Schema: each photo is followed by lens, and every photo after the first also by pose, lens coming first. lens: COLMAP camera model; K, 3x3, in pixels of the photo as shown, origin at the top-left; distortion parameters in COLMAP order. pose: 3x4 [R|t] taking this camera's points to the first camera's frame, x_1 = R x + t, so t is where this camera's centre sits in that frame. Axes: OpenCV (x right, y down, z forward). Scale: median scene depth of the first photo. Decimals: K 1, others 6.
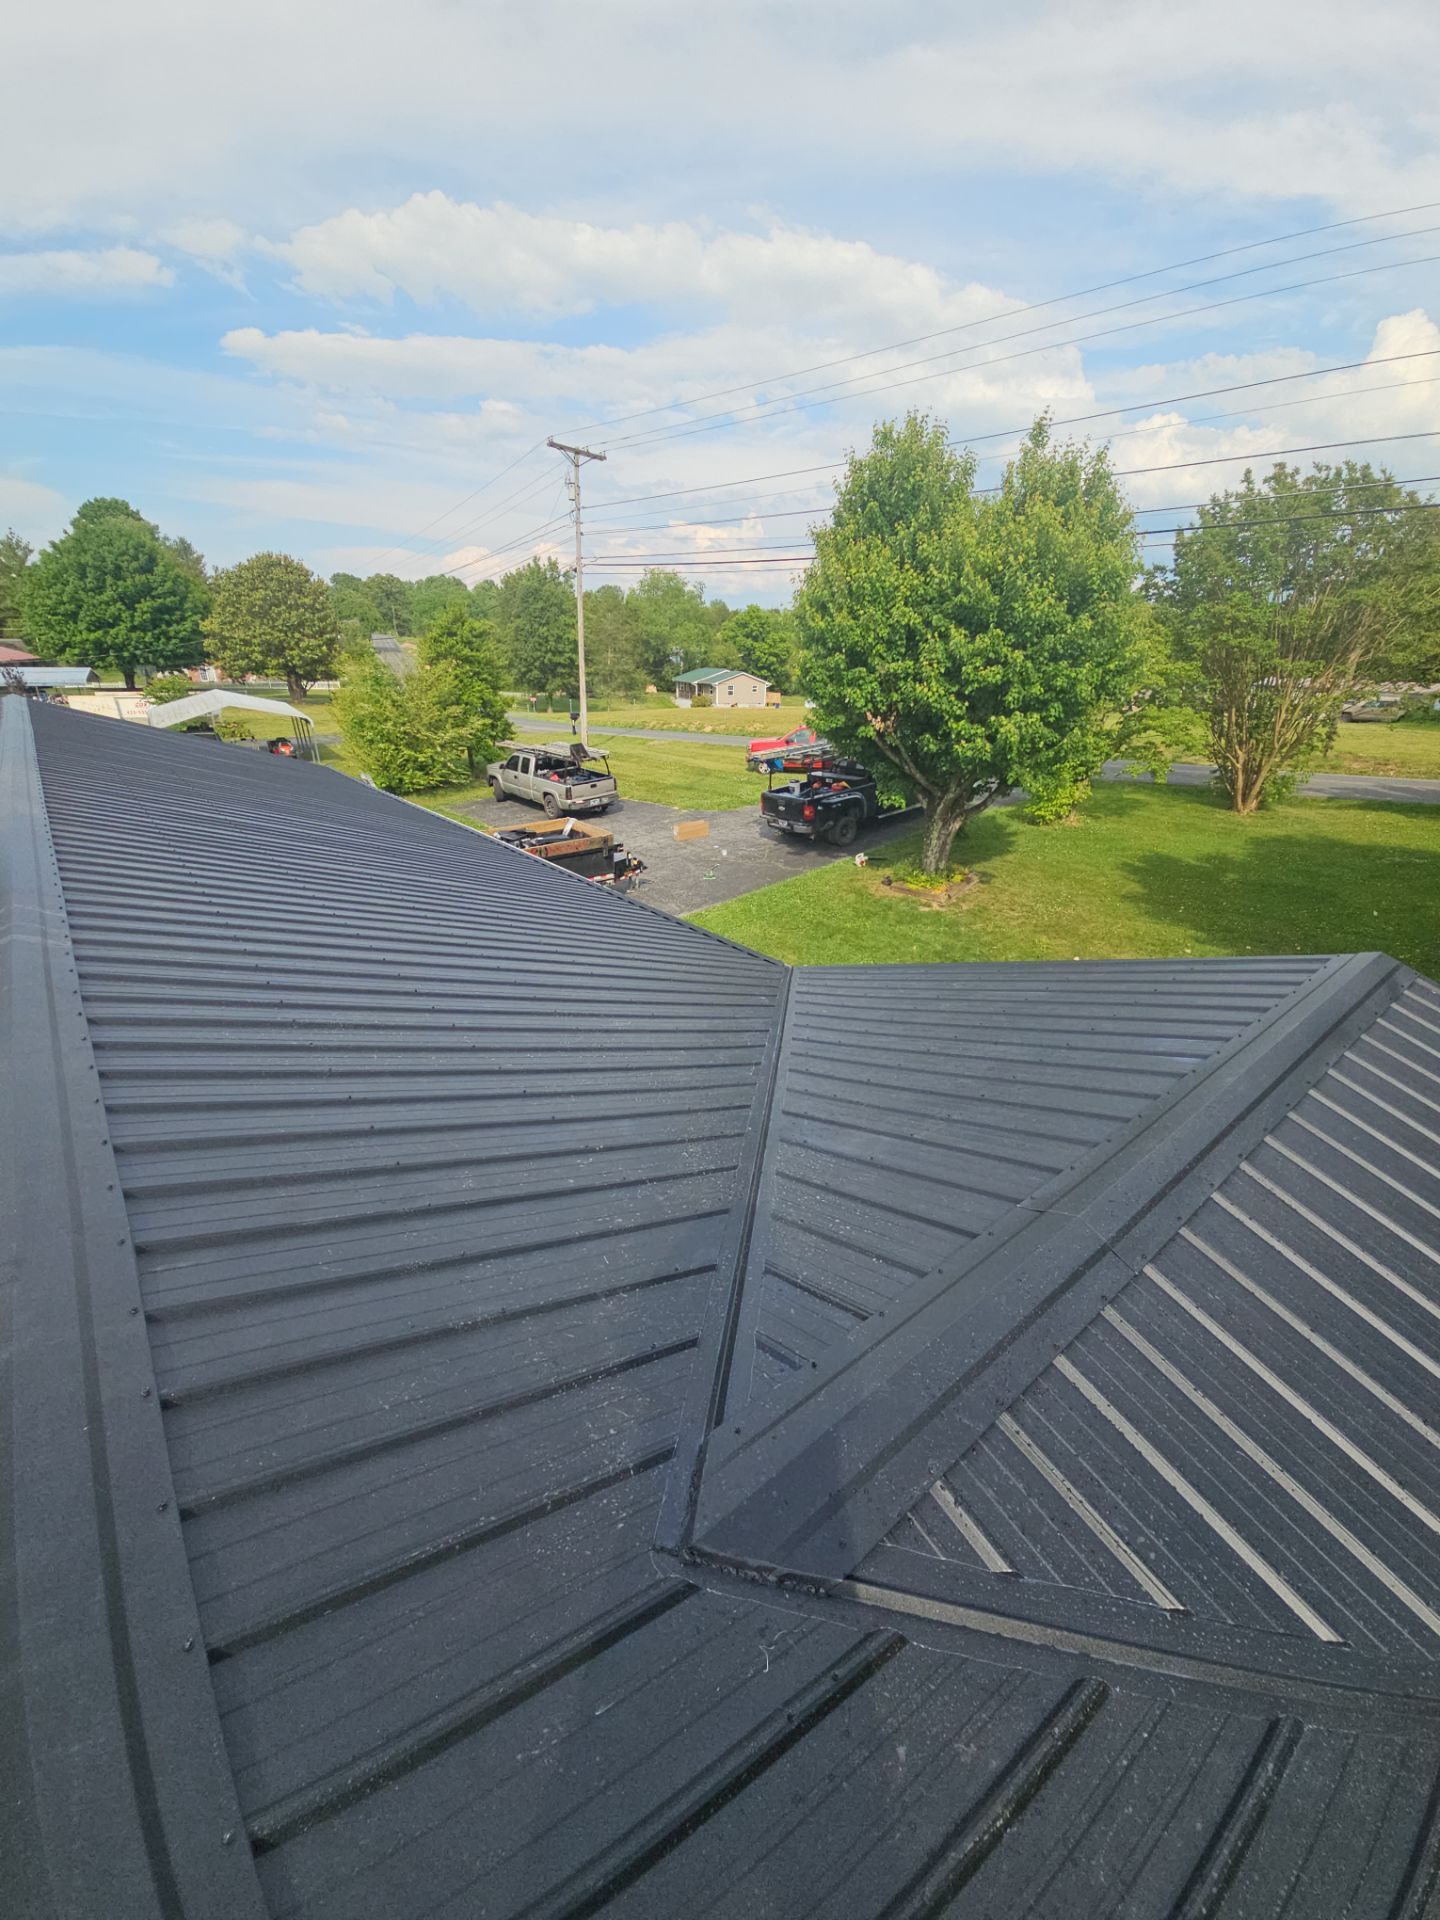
lens RADIAL K [[769.9, 0, 715.7], [0, 769.9, 963.1], [0, 0, 1]] dist [0.013774, -0.012802]
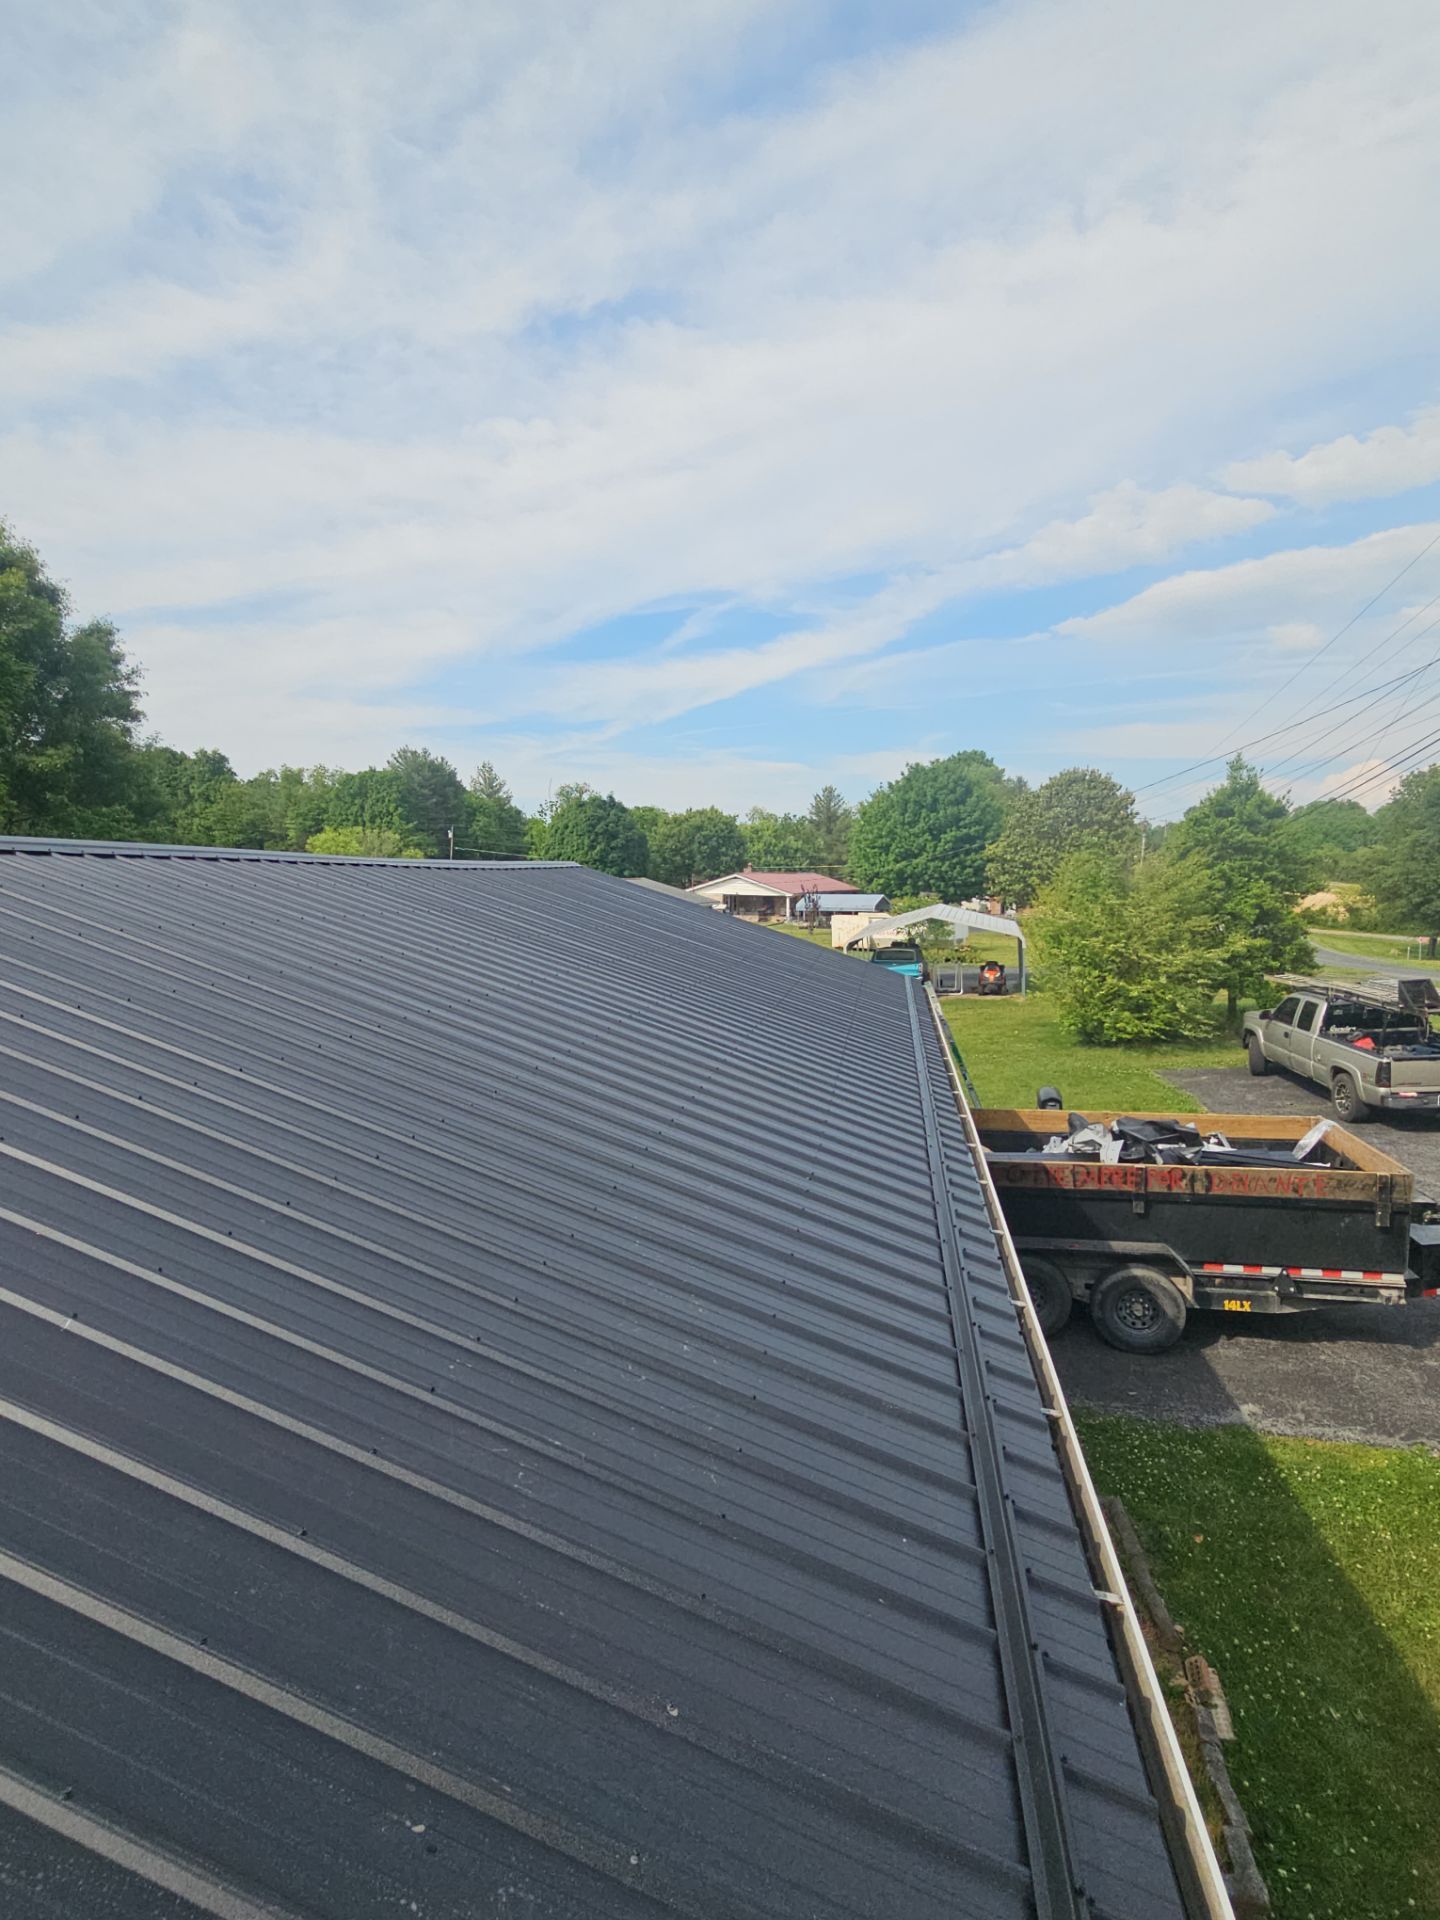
lens RADIAL K [[972.0, 0, 713.1], [0, 972.0, 965.9], [0, 0, 1]] dist [-0.002213, -0.000120]
pose [[0.642714, 0.048985, -0.764539, 0.004388], [-0.278654, 0.944547, -0.173734, -0.044041], [0.713632, 0.324703, 0.620723, 0.216323]]
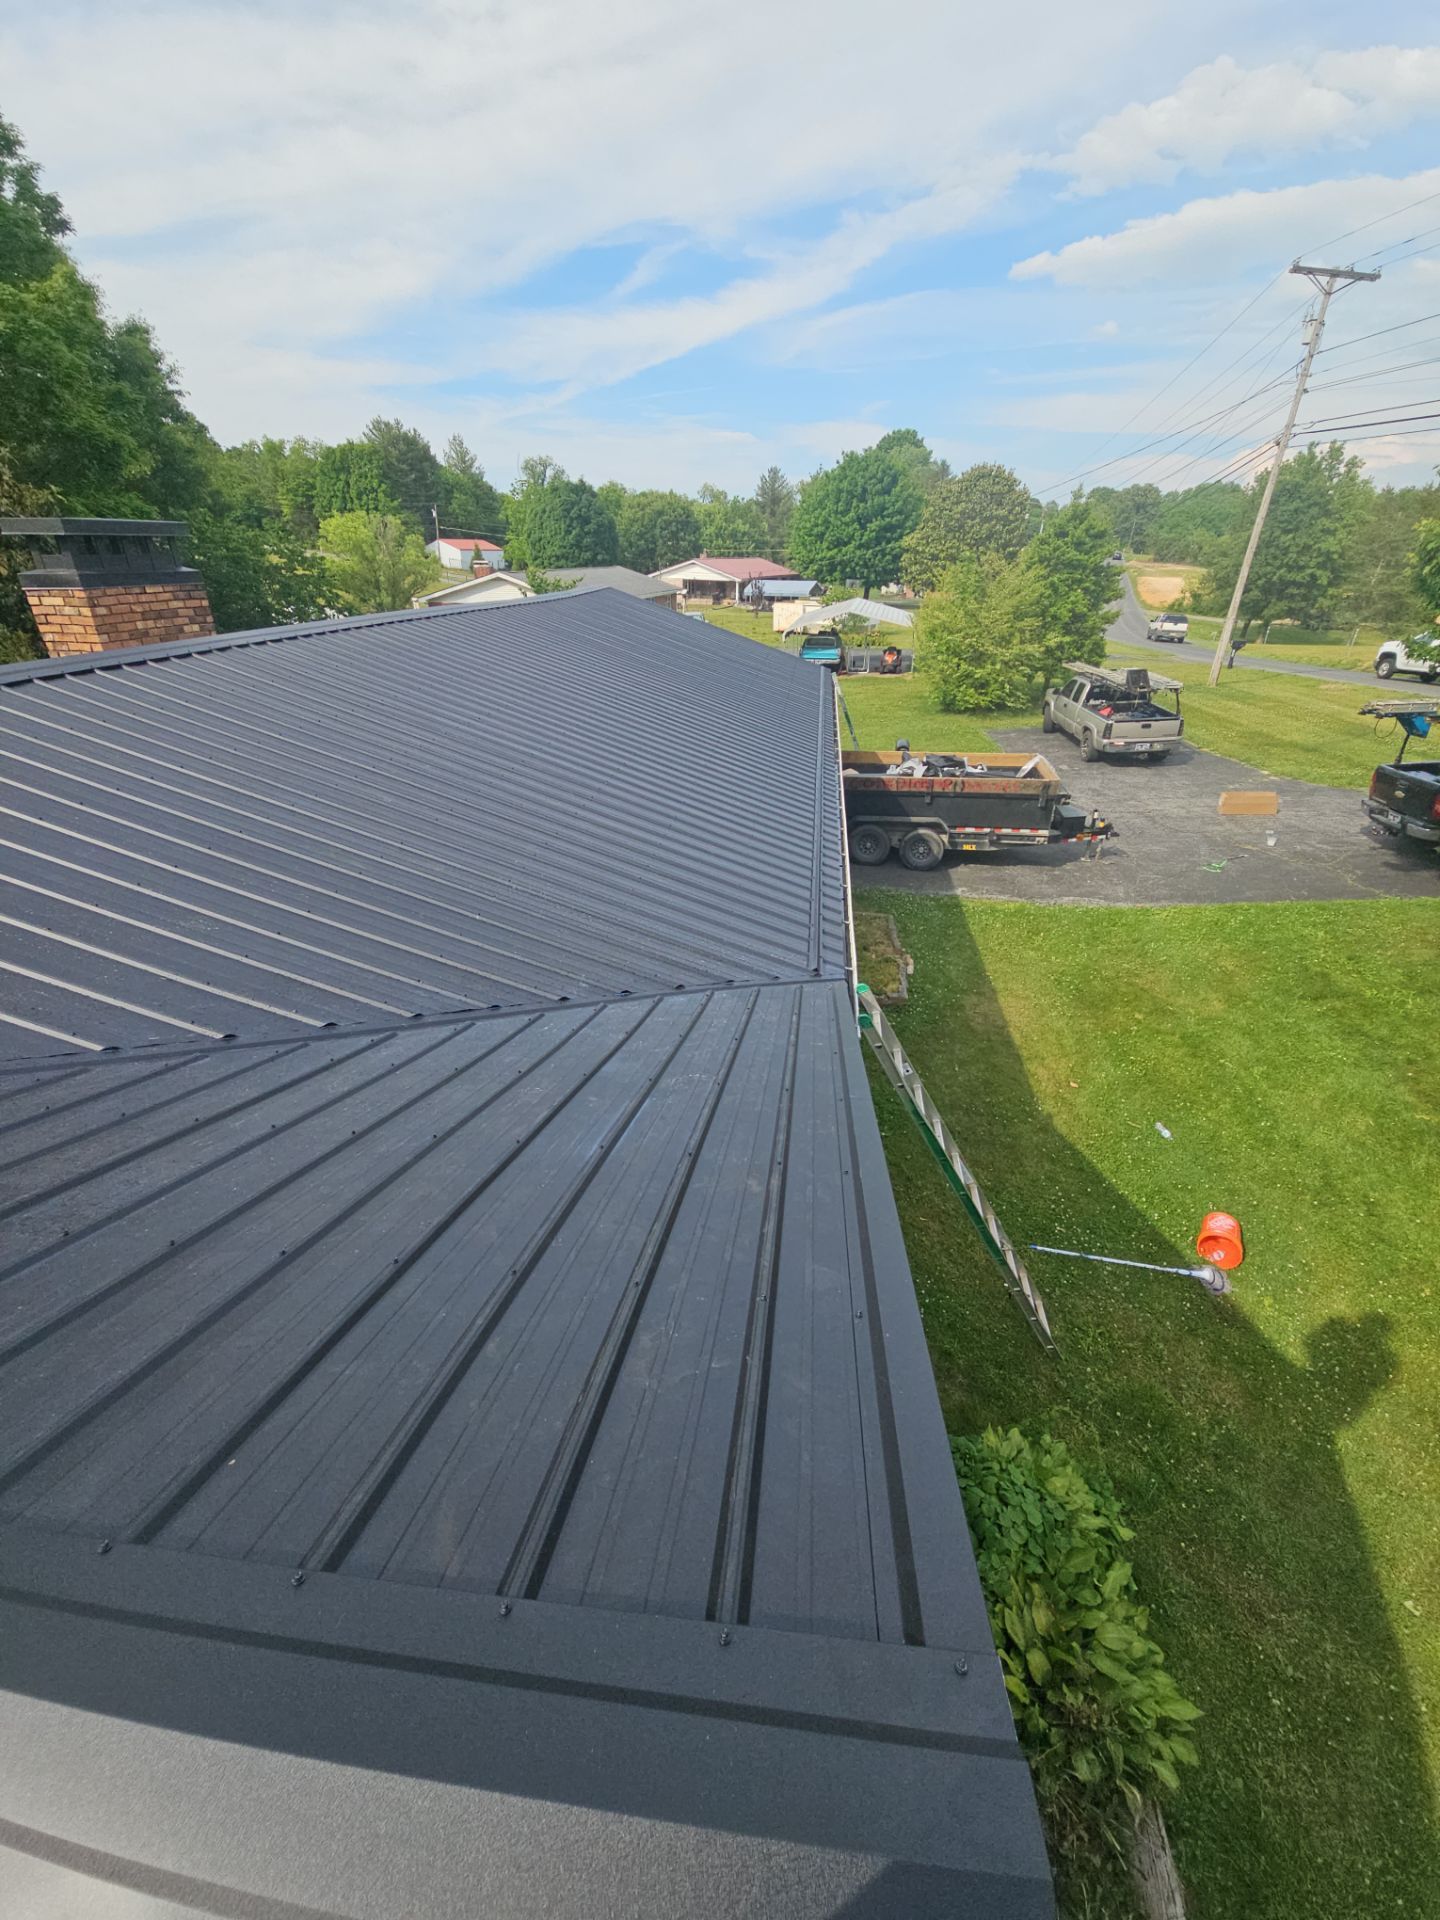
lens RADIAL K [[769.9, 0, 715.7], [0, 769.9, 963.1], [0, 0, 1]] dist [0.013774, -0.012802]
pose [[0.684142, 0.328283, -0.651290, 0.104707], [-0.272052, 0.943391, 0.189742, -0.024152], [0.676710, 0.047375, 0.734724, 0.102686]]
